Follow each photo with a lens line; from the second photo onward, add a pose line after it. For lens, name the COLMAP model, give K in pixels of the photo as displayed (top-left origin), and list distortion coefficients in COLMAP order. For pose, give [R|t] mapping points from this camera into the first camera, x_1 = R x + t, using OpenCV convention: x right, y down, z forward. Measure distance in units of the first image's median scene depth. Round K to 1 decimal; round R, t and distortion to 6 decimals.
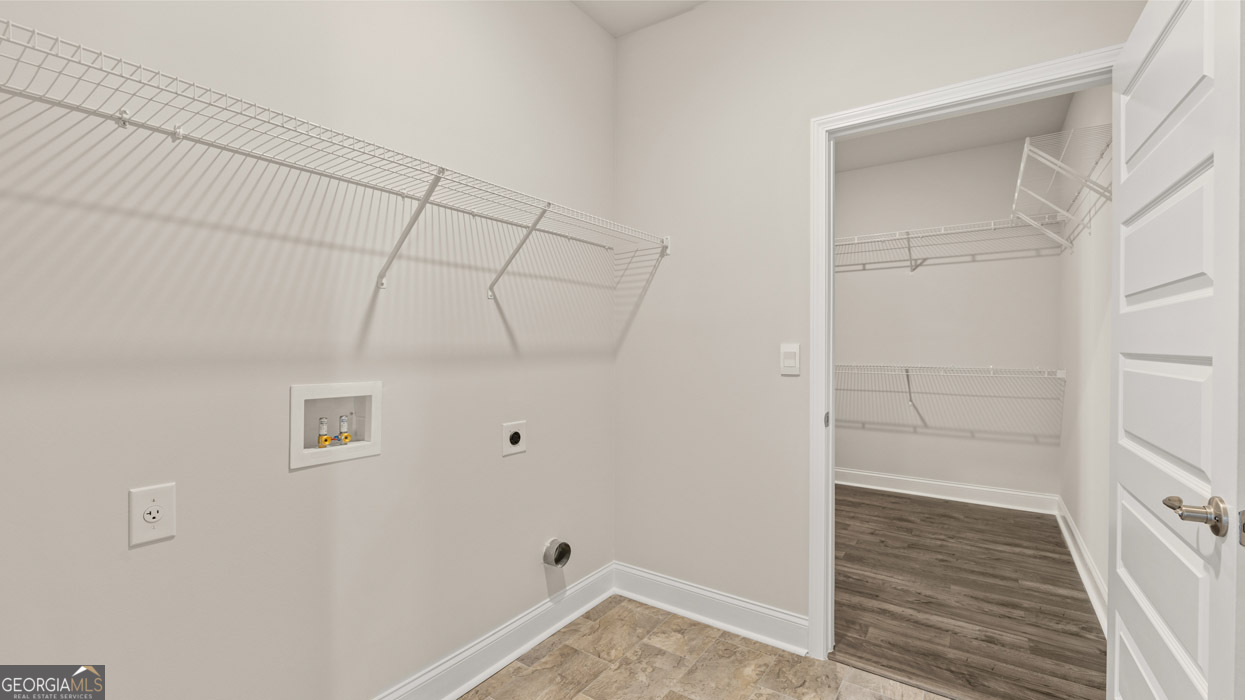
lens RADIAL K [[521.7, 0, 620.9], [0, 521.7, 346.5], [0, 0, 1]] dist [-0.001087, 0.000093]
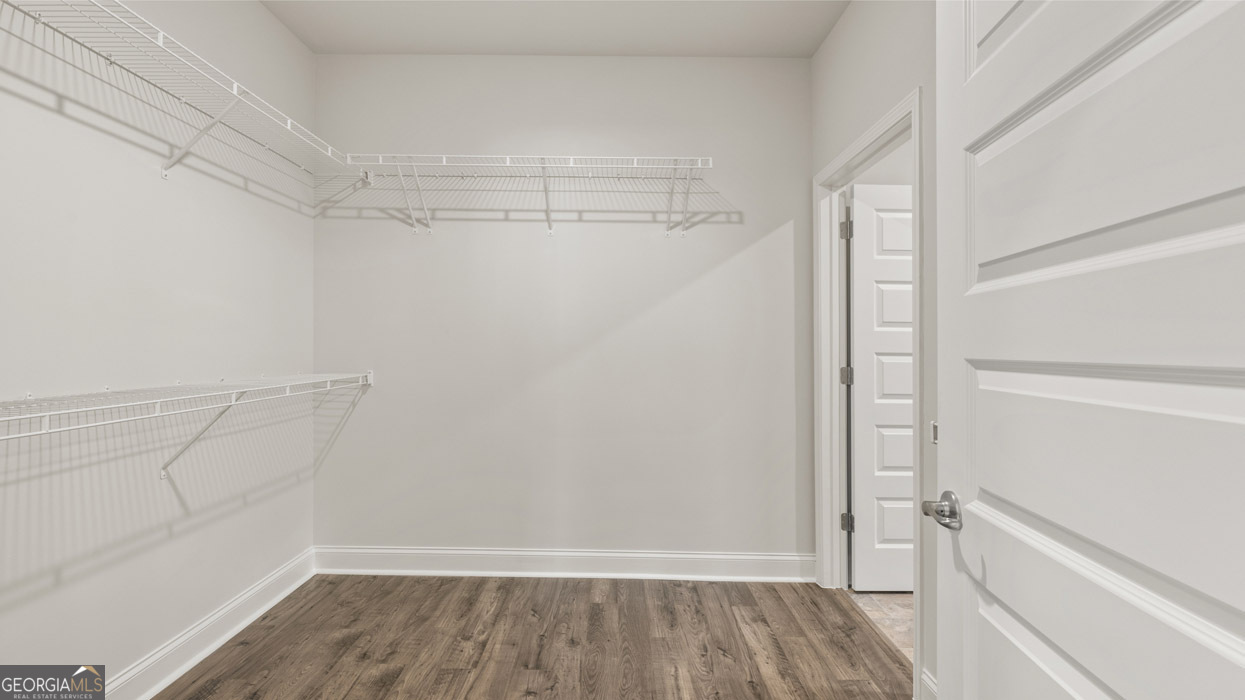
lens RADIAL K [[521.7, 0, 620.9], [0, 521.7, 346.5], [0, 0, 1]] dist [-0.001087, 0.000093]
pose [[-0.563284, -0.001788, 0.826261, -0.021255], [-0.014337, 0.999868, -0.007610, 0.002936], [-0.826139, -0.016133, -0.563236, 1.464110]]
